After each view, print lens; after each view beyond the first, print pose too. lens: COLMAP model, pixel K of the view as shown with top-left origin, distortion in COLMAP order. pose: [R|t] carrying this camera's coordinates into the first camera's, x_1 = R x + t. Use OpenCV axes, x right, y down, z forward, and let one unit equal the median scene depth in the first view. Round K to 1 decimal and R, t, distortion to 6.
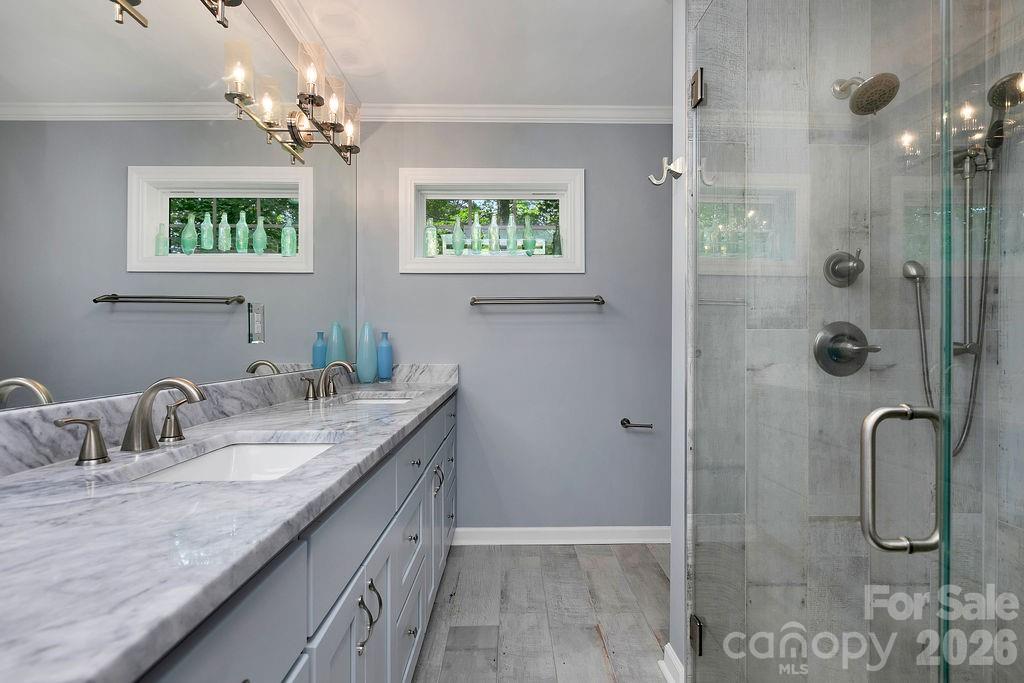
lens RADIAL K [[460.7, 0, 514.6], [0, 460.7, 339.1], [0, 0, 1]] dist [0.007765, 0.000528]
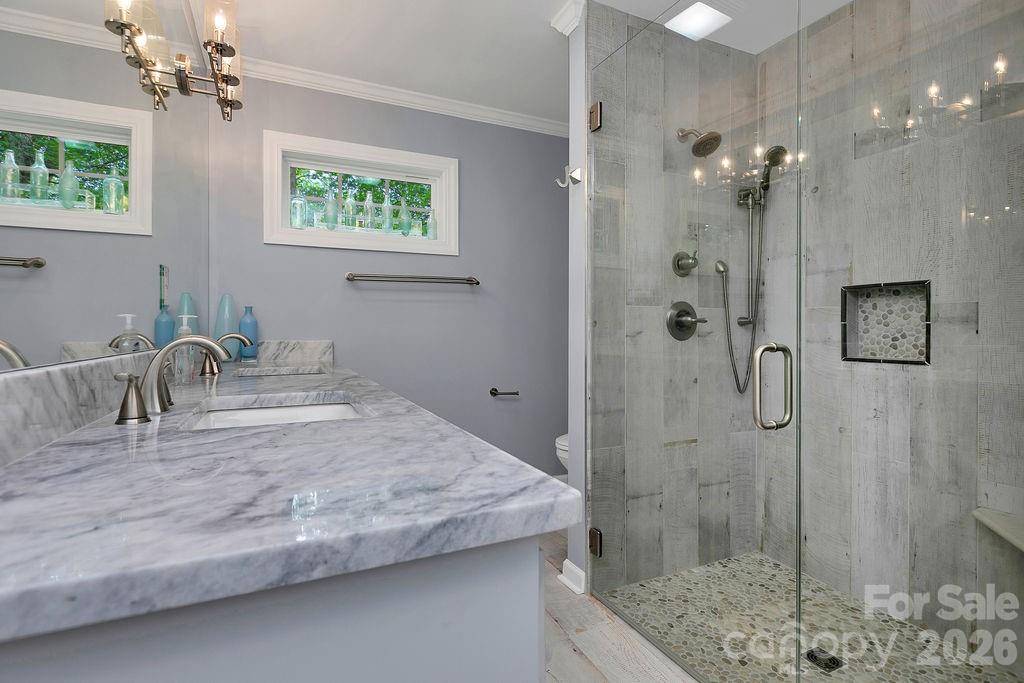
lens RADIAL K [[475.8, 0, 485.5], [0, 475.8, 324.4], [0, 0, 1]] dist [0.020242, -0.014061]
pose [[0.924590, 0.007929, 0.380881, -0.367787], [-0.006144, 0.999964, -0.005901, 0.041130], [-0.380914, 0.003116, 0.924605, -0.101102]]
